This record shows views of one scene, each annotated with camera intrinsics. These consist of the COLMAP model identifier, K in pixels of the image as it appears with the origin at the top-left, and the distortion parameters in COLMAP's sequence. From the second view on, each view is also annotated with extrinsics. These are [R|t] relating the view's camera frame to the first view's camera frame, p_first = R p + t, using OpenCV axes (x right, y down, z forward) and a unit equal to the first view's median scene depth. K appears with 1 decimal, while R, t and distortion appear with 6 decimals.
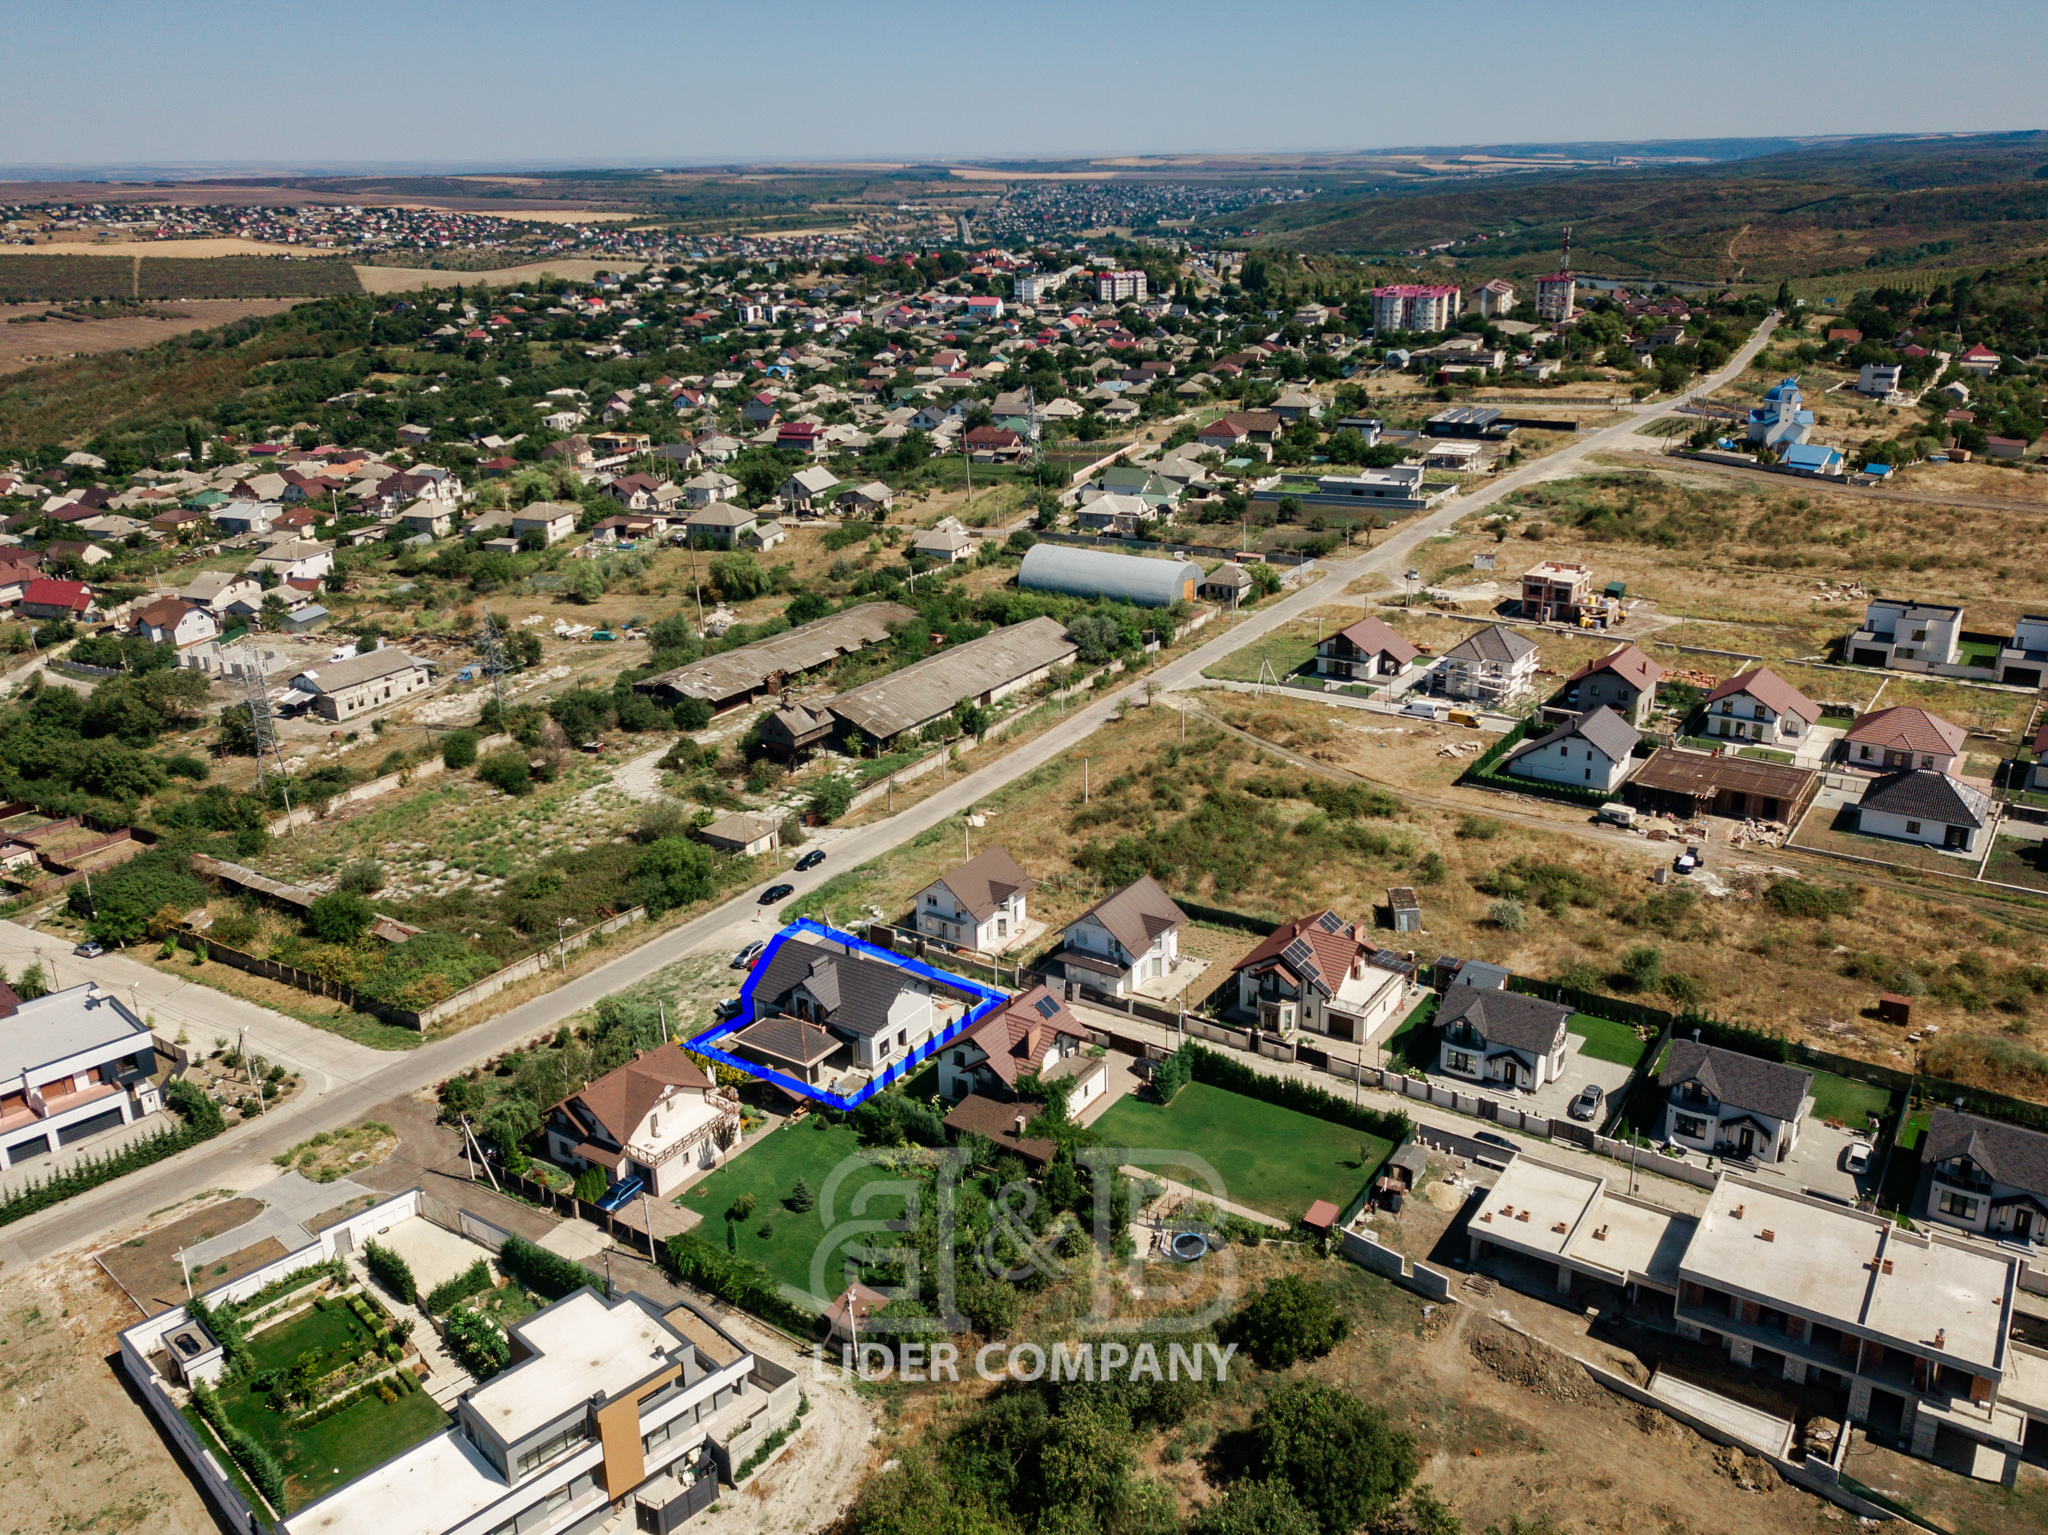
lens RADIAL K [[1716.1, 0, 1024.0], [0, 1716.1, 767.5], [0, 0, 1]] dist [0.061594, -0.045190]
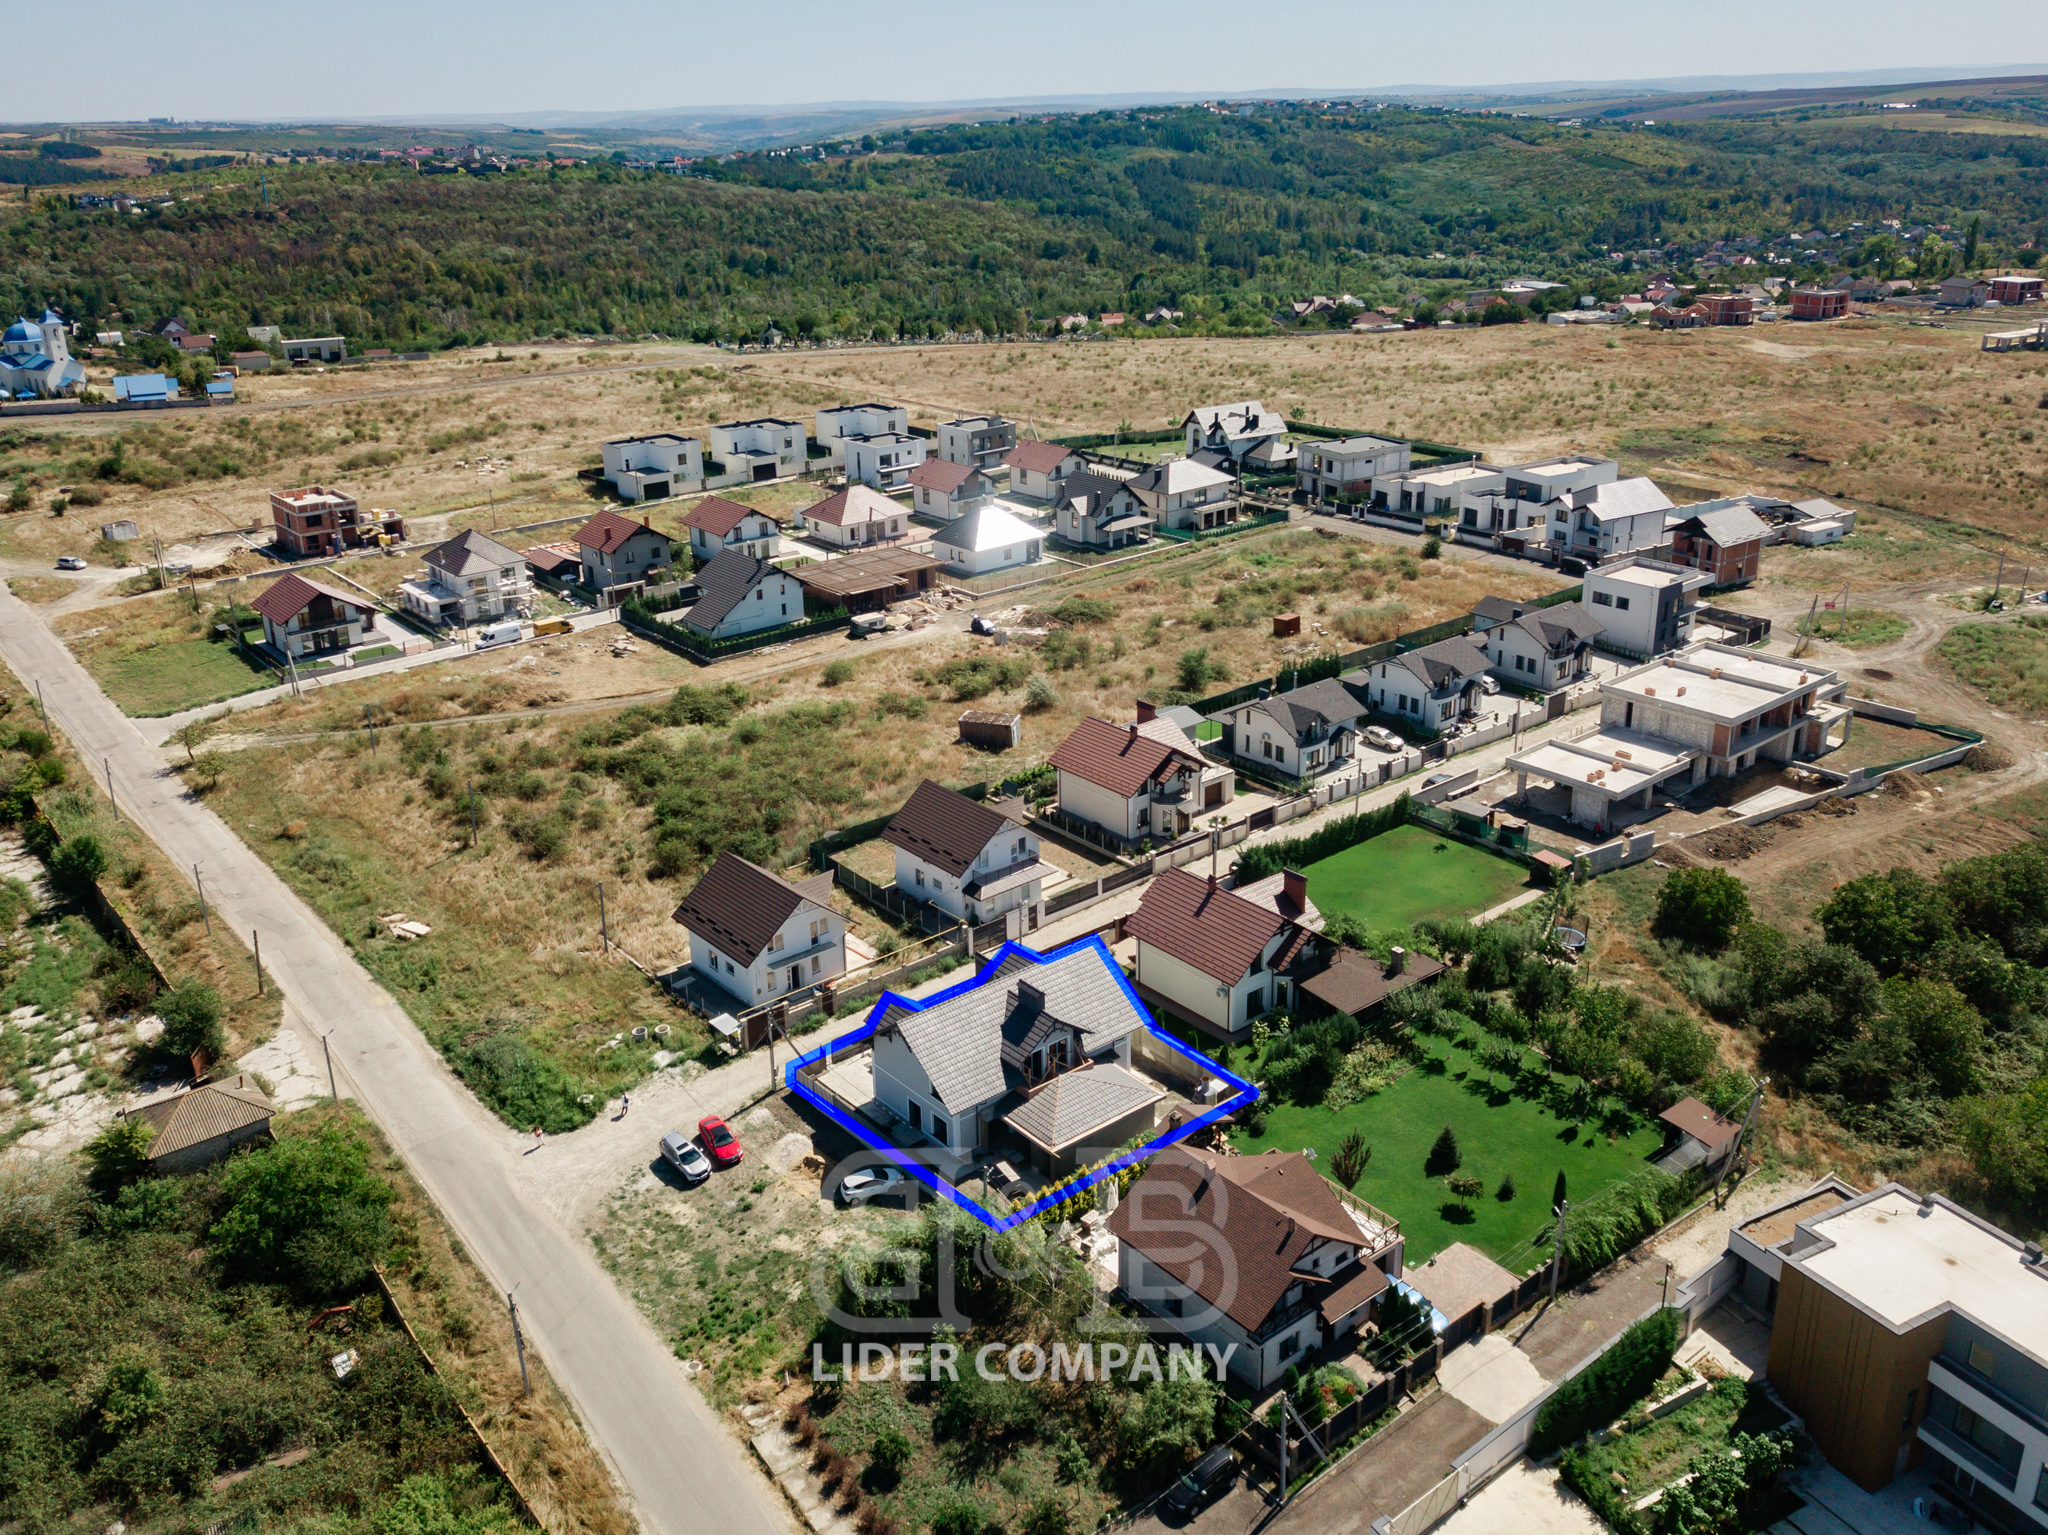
lens RADIAL K [[1607.7, 0, 990.3], [0, 1607.7, 769.2], [0, 0, 1]] dist [0.054775, -0.002643]
pose [[0.318612, -0.364610, 0.874955, -0.506118], [0.342457, 0.904990, 0.252421, -0.110795], [-0.883861, 0.219210, 0.413204, 0.529494]]
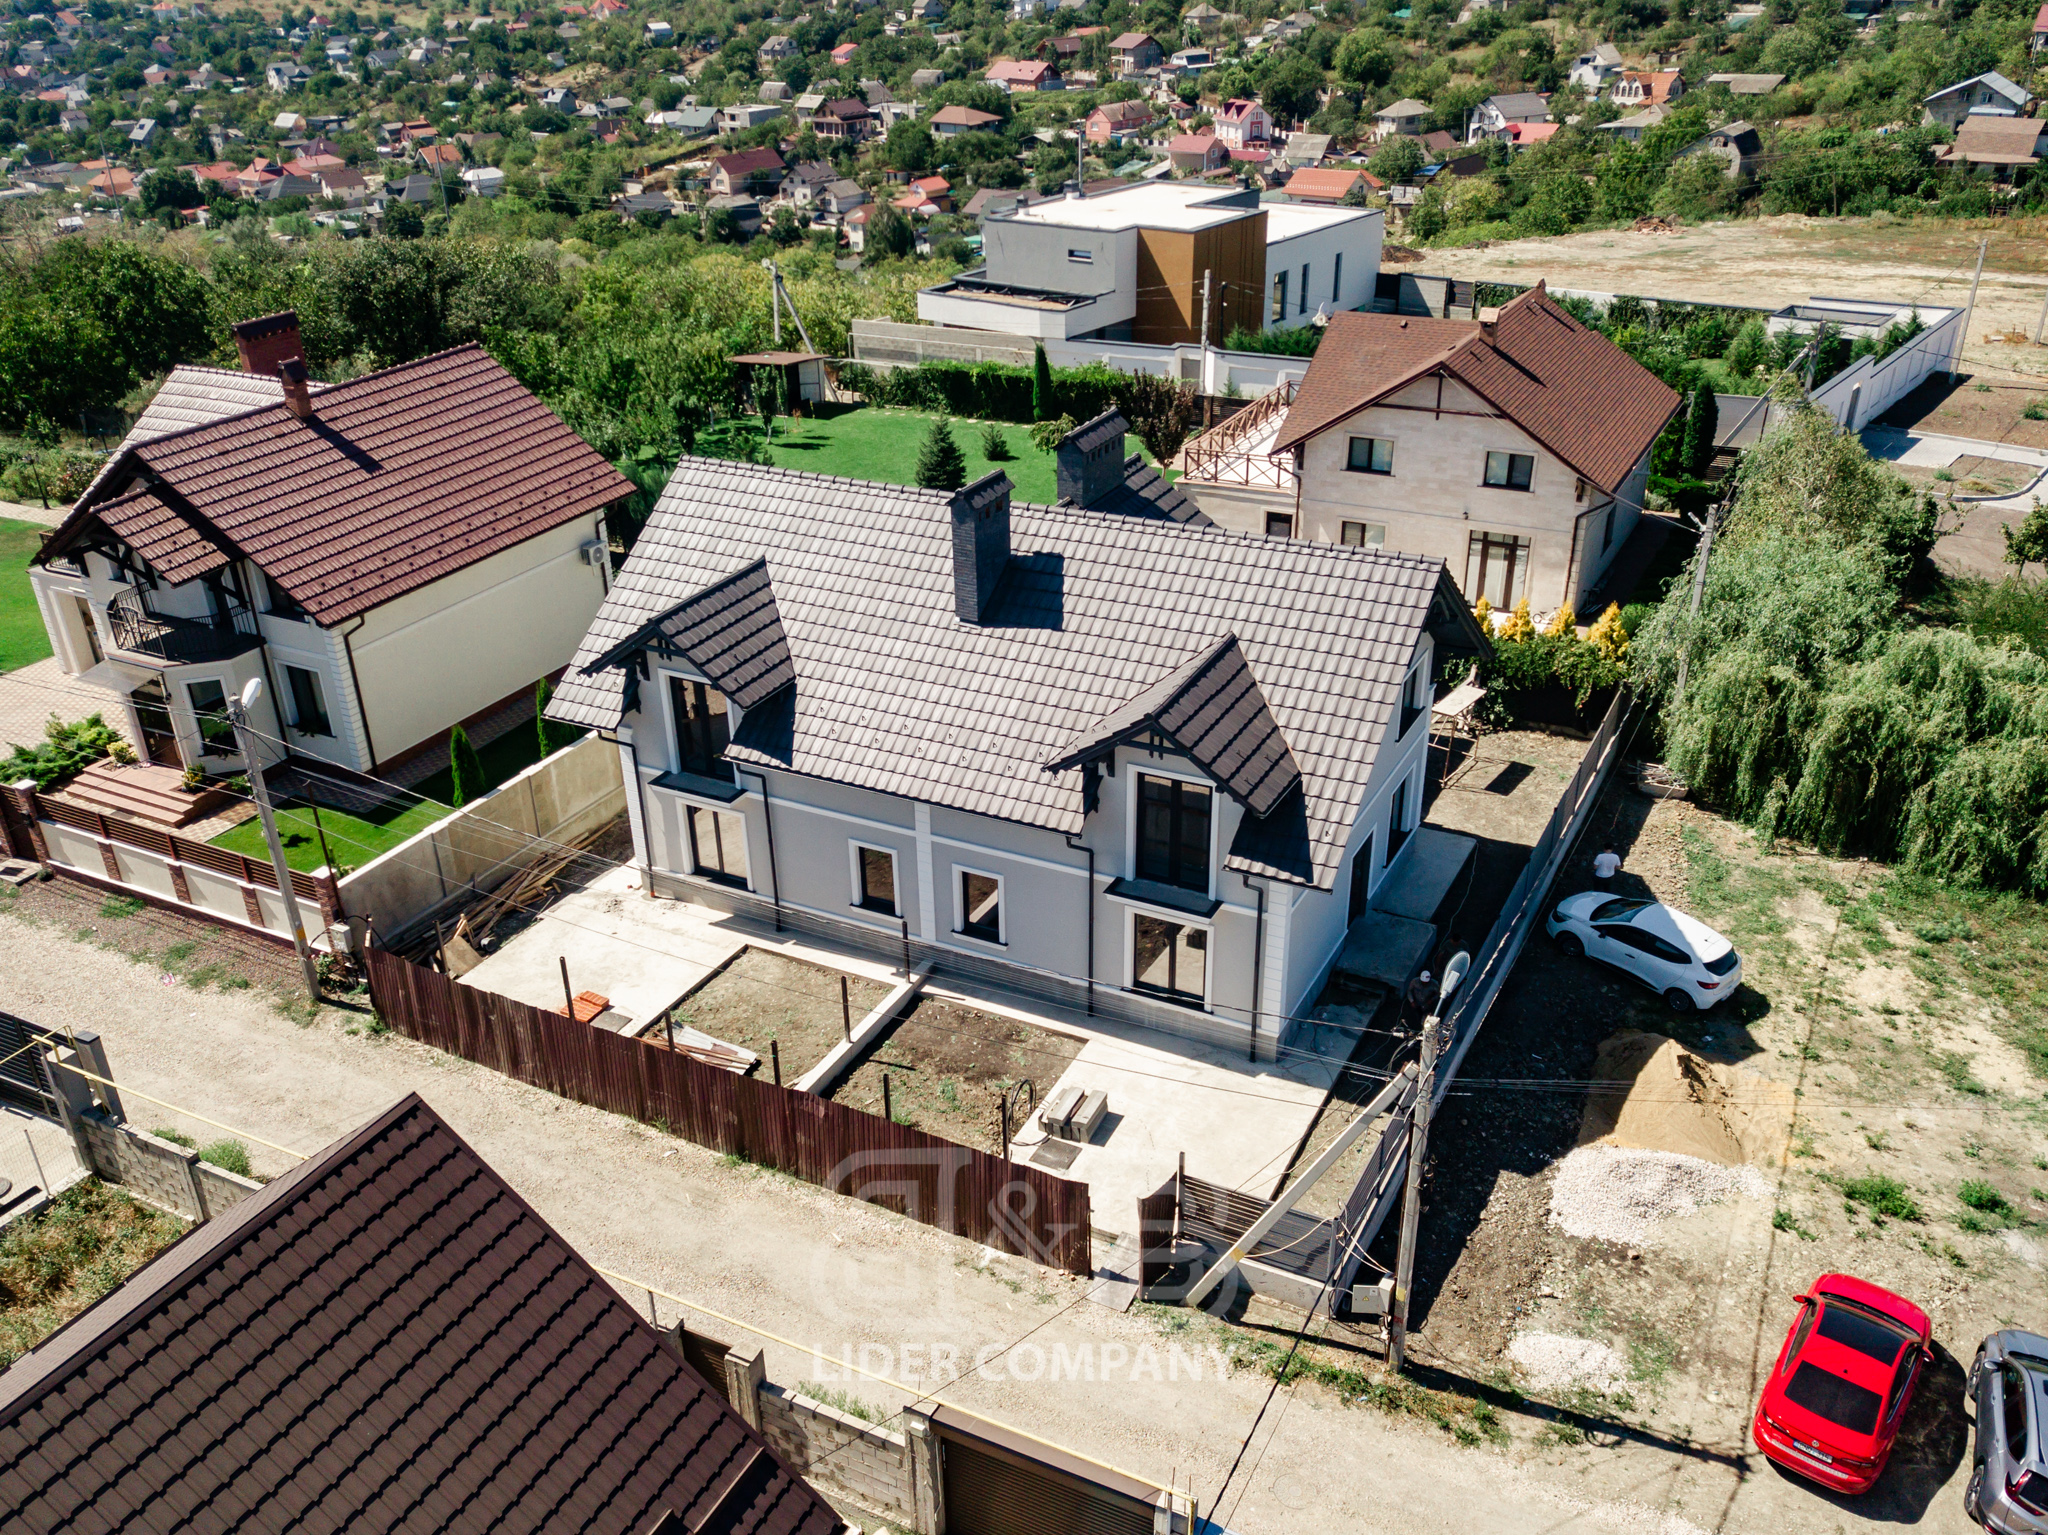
lens RADIAL K [[1714.4, 0, 997.4], [0, 1714.4, 869.1], [0, 0, 1]] dist [0.043604, -0.038439]
pose [[-0.996685, 0.059125, -0.055895, -0.083483], [-0.003556, 0.654676, 0.755901, -0.024459], [0.081286, 0.753594, -0.652295, 0.874894]]
